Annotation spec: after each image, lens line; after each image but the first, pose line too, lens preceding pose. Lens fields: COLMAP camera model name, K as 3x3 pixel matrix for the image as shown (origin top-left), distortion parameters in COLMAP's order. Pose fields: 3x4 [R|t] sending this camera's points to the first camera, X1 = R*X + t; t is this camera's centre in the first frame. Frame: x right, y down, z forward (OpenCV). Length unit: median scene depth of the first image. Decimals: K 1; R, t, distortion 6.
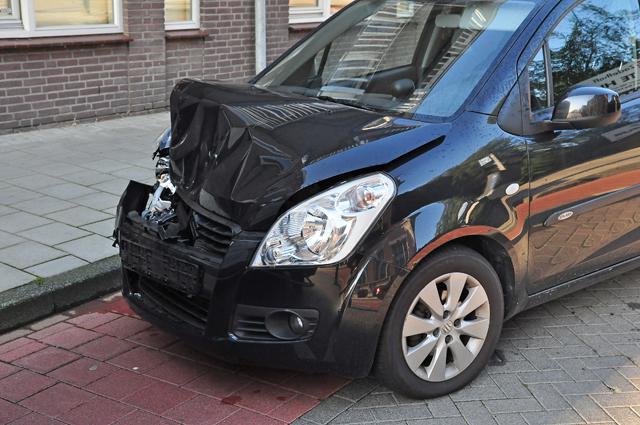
lens RADIAL K [[887.6, 0, 321.3], [0, 887.6, 215.0], [0, 0, 1]] dist [0.075822, 0.000000]
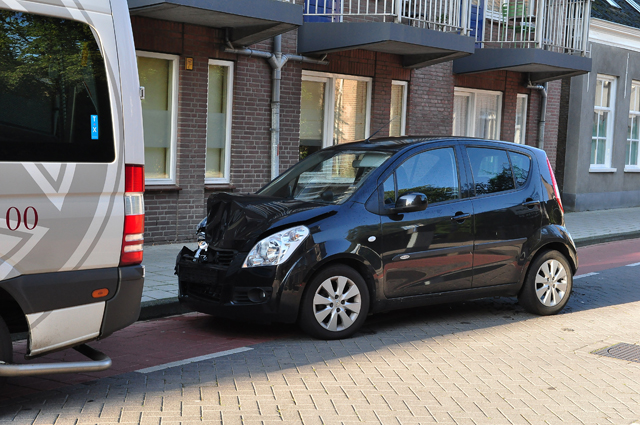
lens RADIAL K [[1058.0, 0, 320.0], [0, 1058.0, 211.7], [0, 0, 1]] dist [0.065836, 0.000000]
pose [[0.998300, 0.009237, -0.057544, 0.233983], [-0.021299, 0.976890, -0.212680, 0.427599], [0.054250, 0.213544, 0.975426, -1.383419]]
